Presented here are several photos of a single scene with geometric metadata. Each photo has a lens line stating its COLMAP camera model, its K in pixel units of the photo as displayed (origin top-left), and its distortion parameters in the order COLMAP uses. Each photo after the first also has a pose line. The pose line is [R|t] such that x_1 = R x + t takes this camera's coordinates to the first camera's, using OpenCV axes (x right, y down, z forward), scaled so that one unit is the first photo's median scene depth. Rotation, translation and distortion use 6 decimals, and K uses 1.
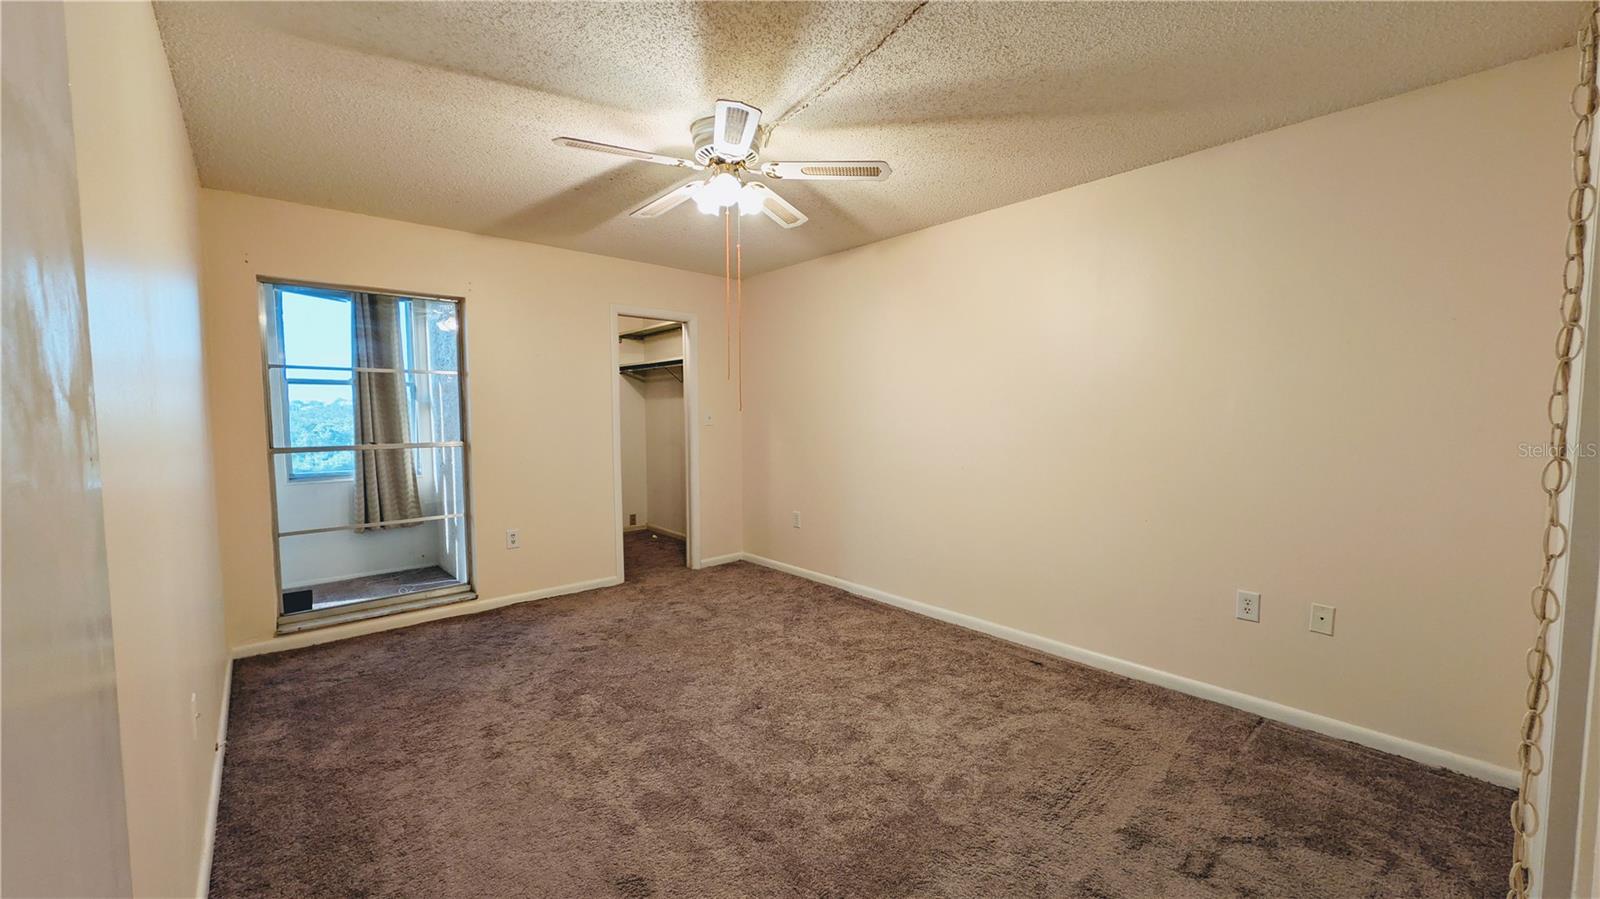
lens RADIAL K [[610.6, 0, 801.4], [0, 610.6, 441.2], [0, 0, 1]] dist [-0.001902, -0.000150]
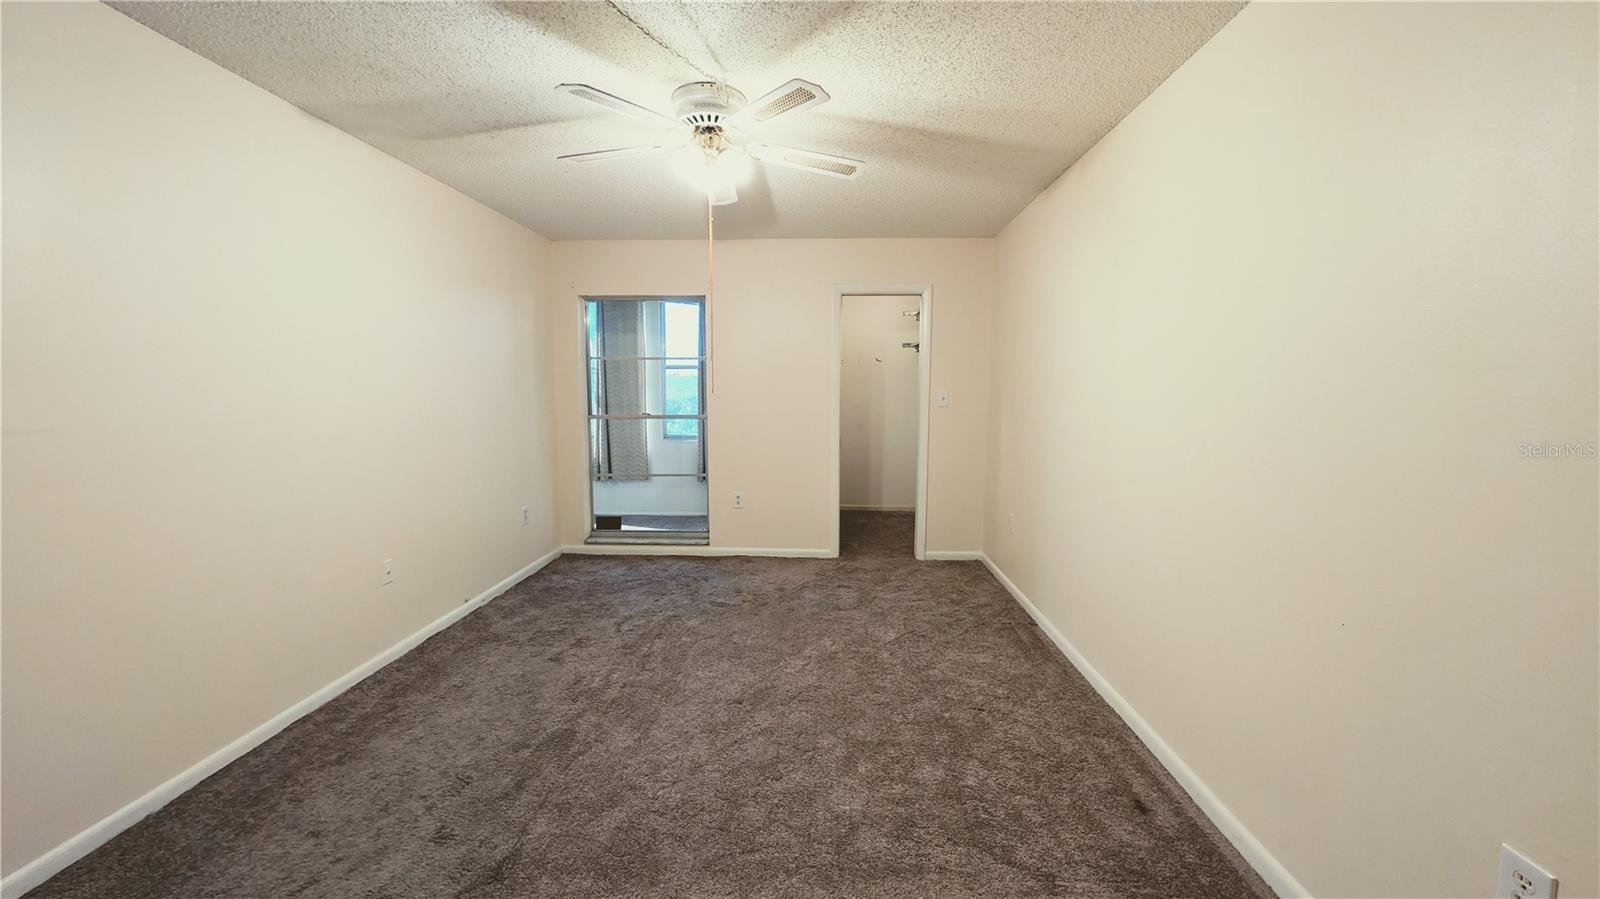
lens RADIAL K [[610.6, 0, 798.6], [0, 610.6, 450.4], [0, 0, 1]] dist [-0.001902, -0.000150]
pose [[0.717137, 0.075689, -0.692810, 0.433623], [-0.036823, 0.996812, 0.070786, -0.023228], [0.695959, -0.025252, 0.717638, 0.259163]]
